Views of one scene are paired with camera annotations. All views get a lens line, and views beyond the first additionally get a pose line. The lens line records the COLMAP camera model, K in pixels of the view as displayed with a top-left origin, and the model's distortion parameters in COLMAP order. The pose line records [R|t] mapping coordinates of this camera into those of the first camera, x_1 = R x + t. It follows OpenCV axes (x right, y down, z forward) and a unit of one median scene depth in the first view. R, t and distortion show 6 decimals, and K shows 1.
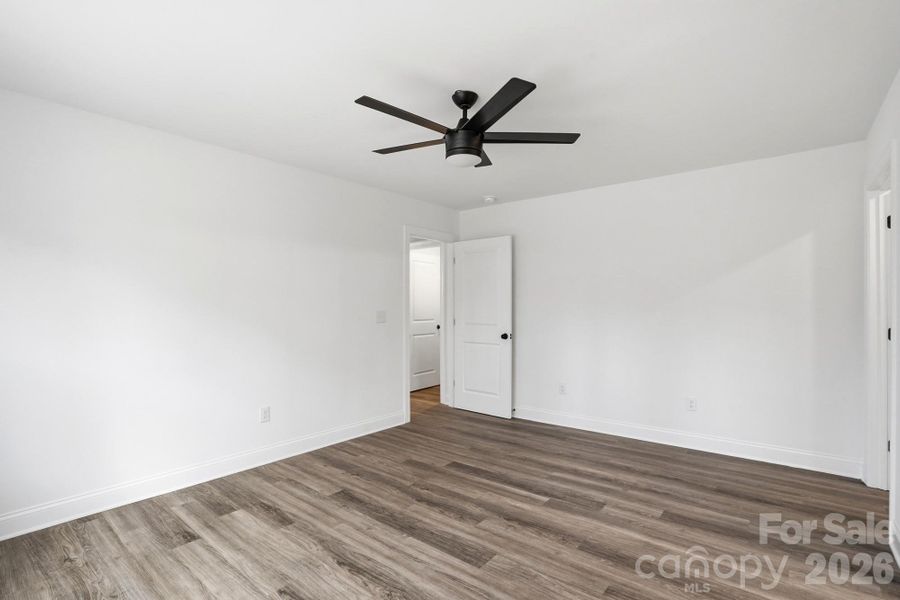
lens RADIAL K [[423.1, 0, 451.0], [0, 423.1, 304.1], [0, 0, 1]] dist [-0.062458, 0.025456]
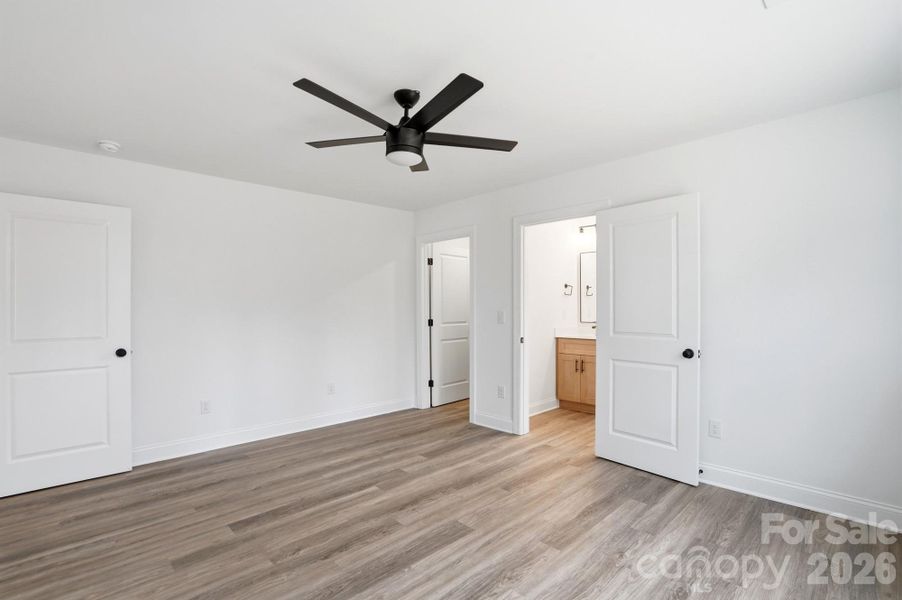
lens RADIAL K [[419.6, 0, 454.2], [0, 419.6, 308.6], [0, 0, 1]] dist [-0.060079, 0.024053]
pose [[0.117742, -0.001733, 0.993043, -0.806675], [-0.001115, 0.999998, 0.001878, 0.005813], [-0.993044, -0.001328, 0.117740, 0.675685]]
